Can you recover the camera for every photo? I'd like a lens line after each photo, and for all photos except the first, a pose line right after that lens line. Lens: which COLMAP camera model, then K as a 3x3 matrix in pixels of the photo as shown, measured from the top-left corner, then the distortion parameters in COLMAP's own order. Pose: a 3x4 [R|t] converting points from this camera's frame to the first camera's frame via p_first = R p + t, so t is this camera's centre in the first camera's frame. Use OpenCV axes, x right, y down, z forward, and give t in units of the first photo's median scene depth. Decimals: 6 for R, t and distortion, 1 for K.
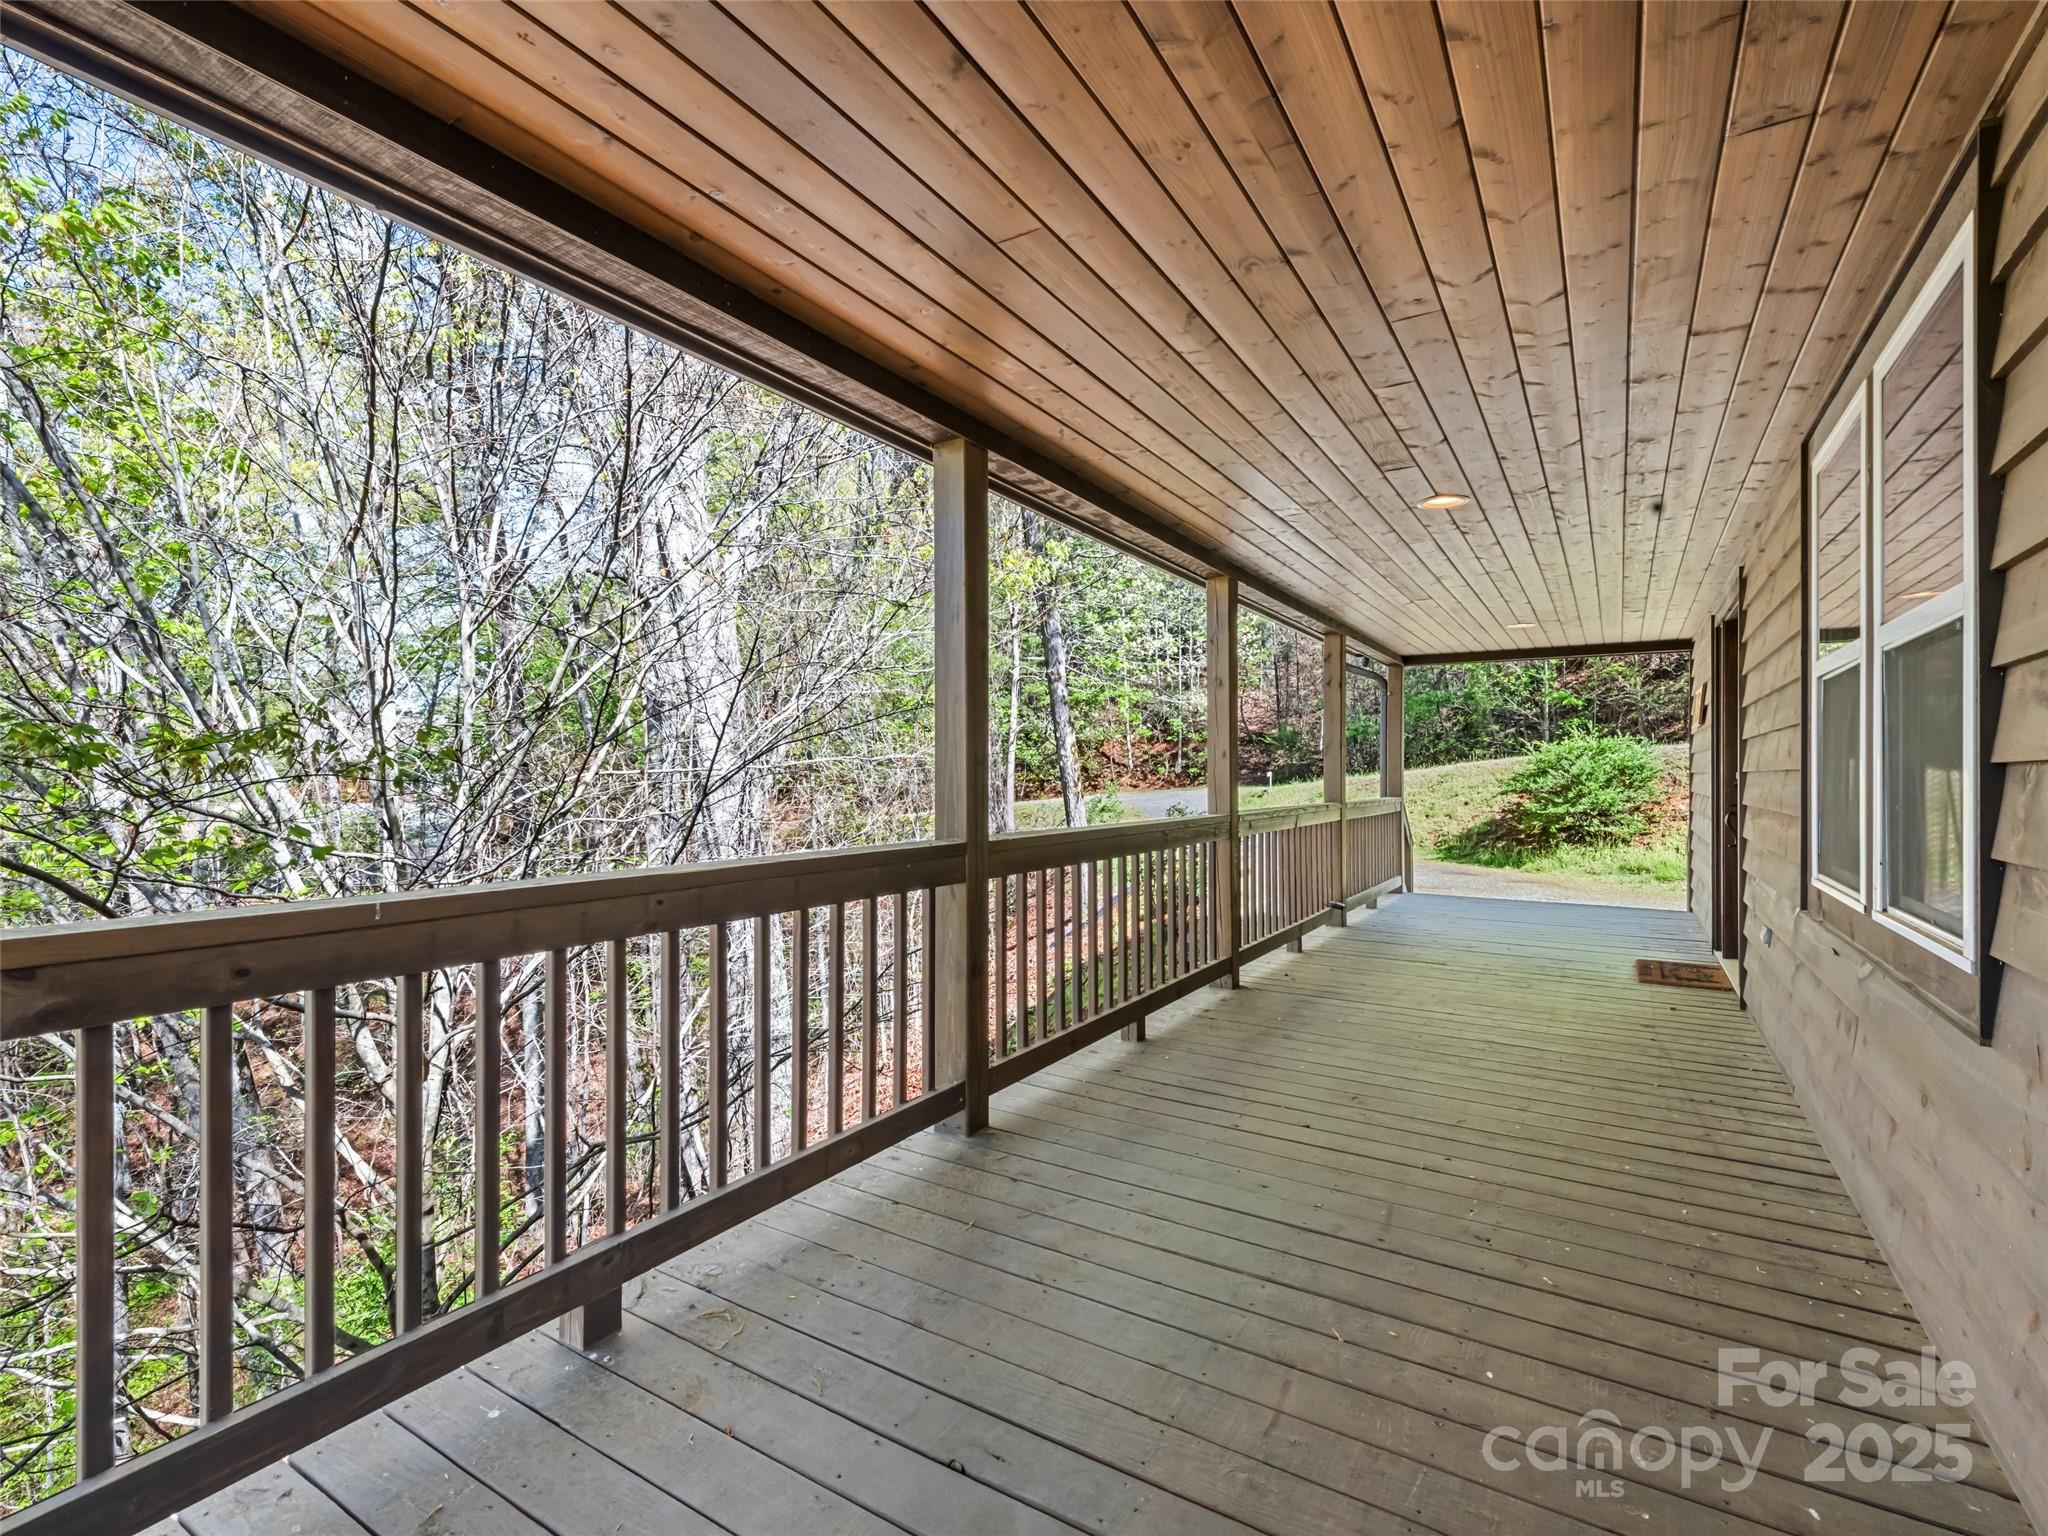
lens RADIAL K [[953.3, 0, 1024.0], [0, 953.3, 768.0], [0, 0, 1]] dist [0.000106, 0.000040]
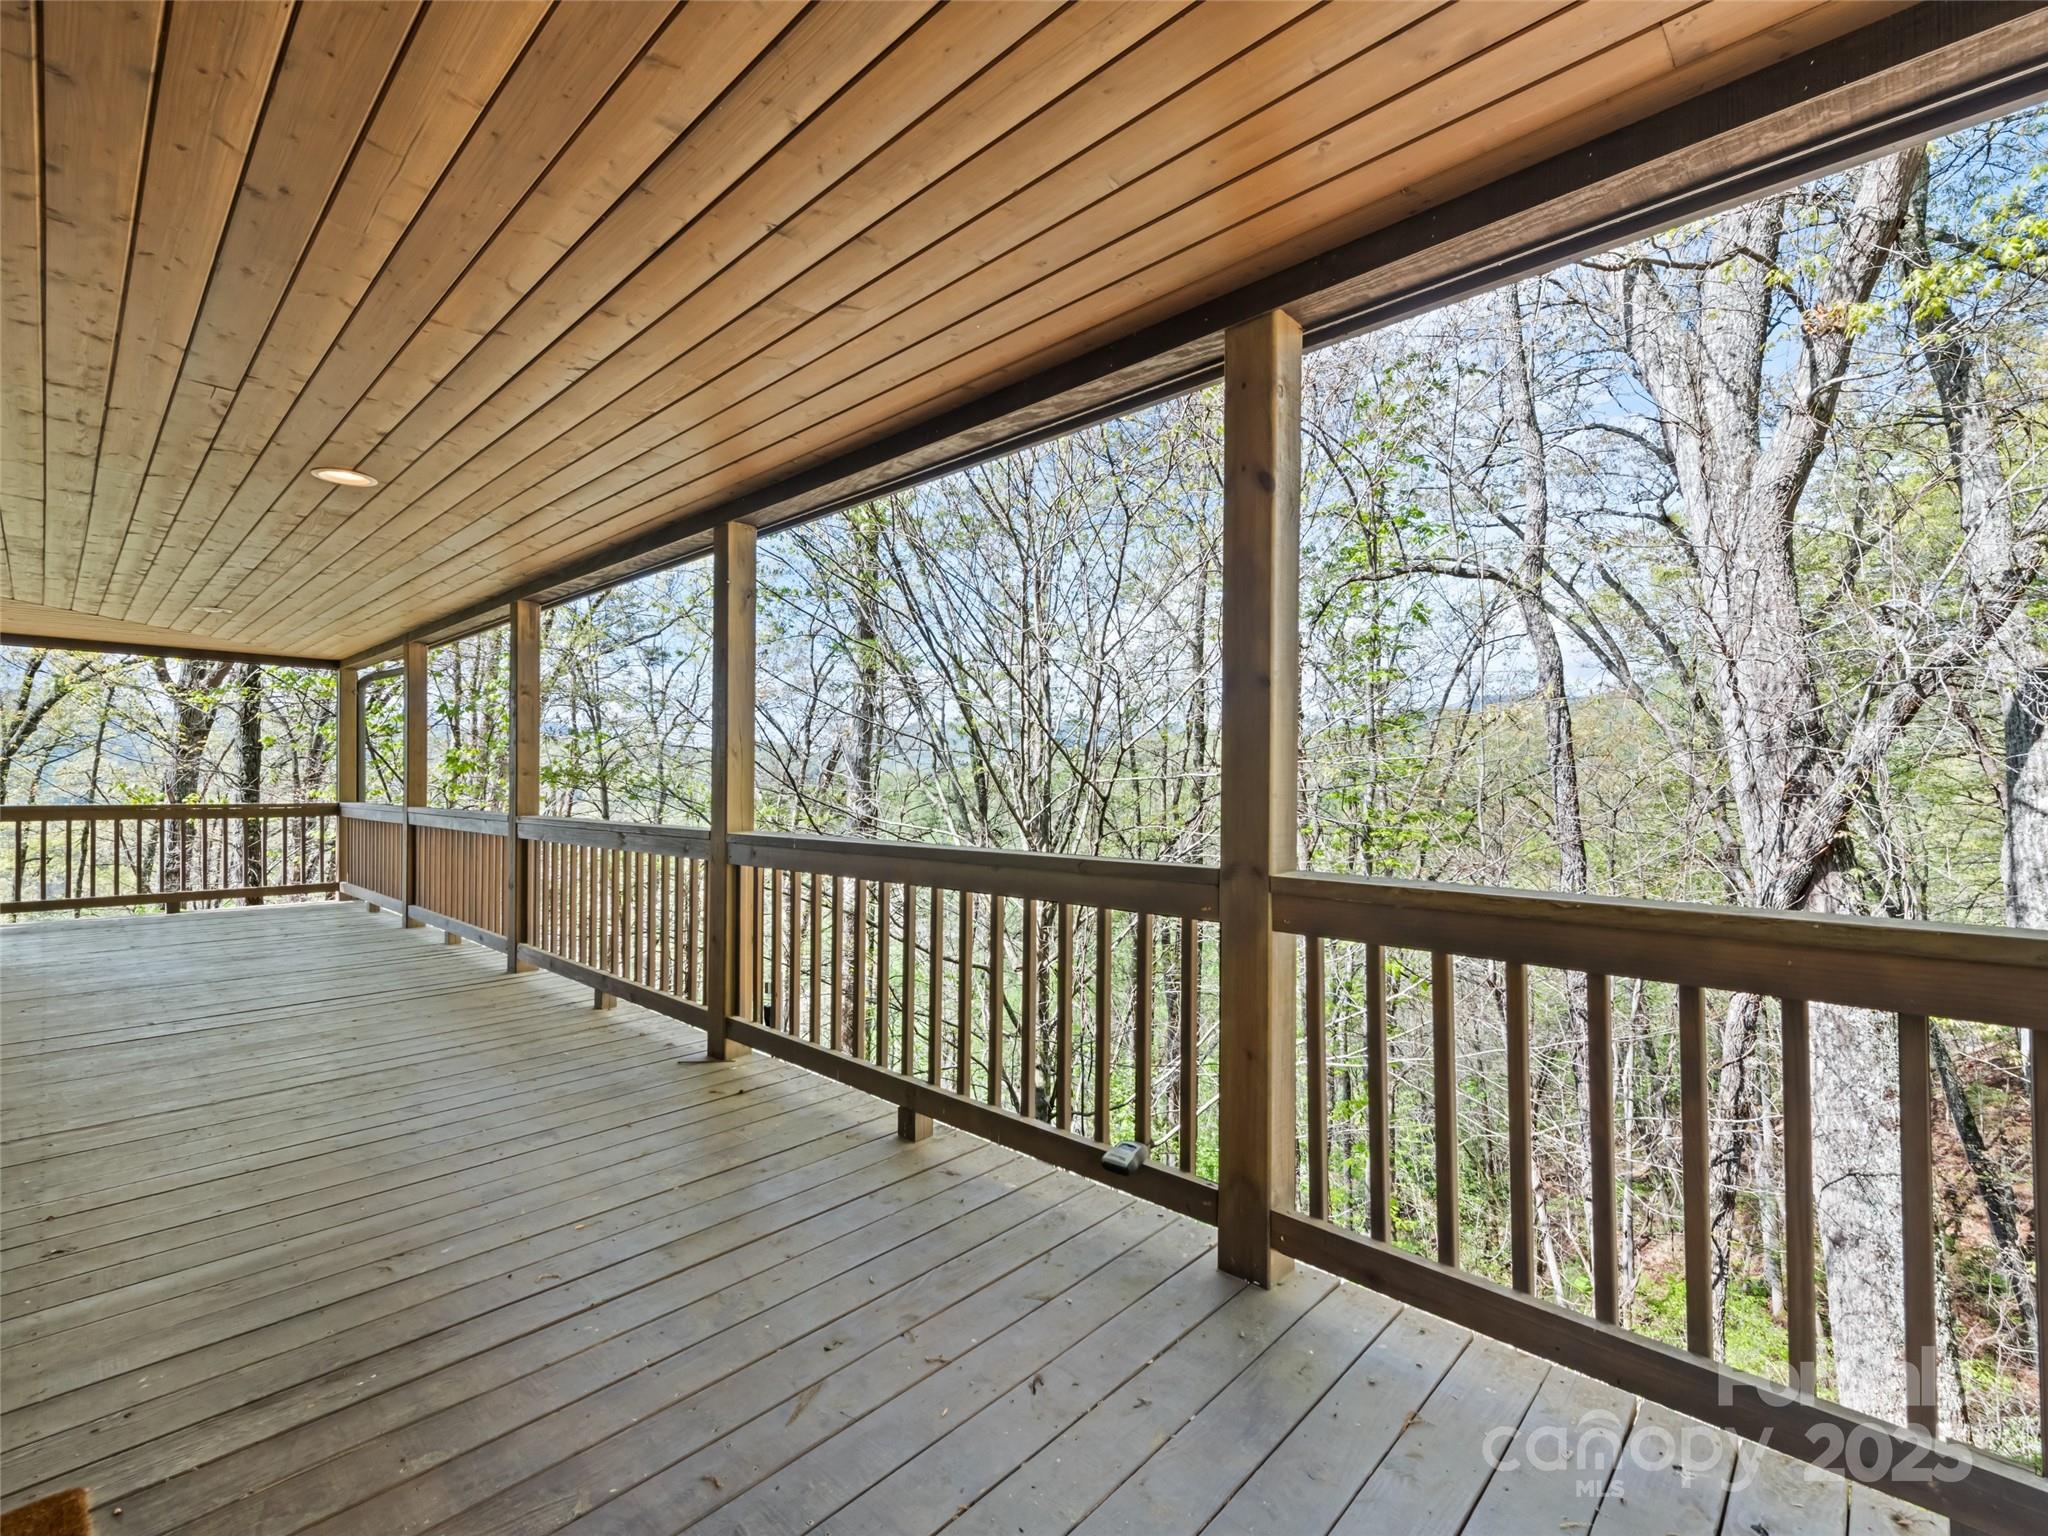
lens RADIAL K [[804.8, 0, 1024.0], [0, 804.8, 768.0], [0, 0, 1]] dist [0.000736, 0.000053]
pose [[-0.141977, -0.014506, -0.989764, 0.598706], [0.008608, 0.999837, -0.015888, 0.006161], [0.989833, -0.010776, -0.141829, 0.964137]]
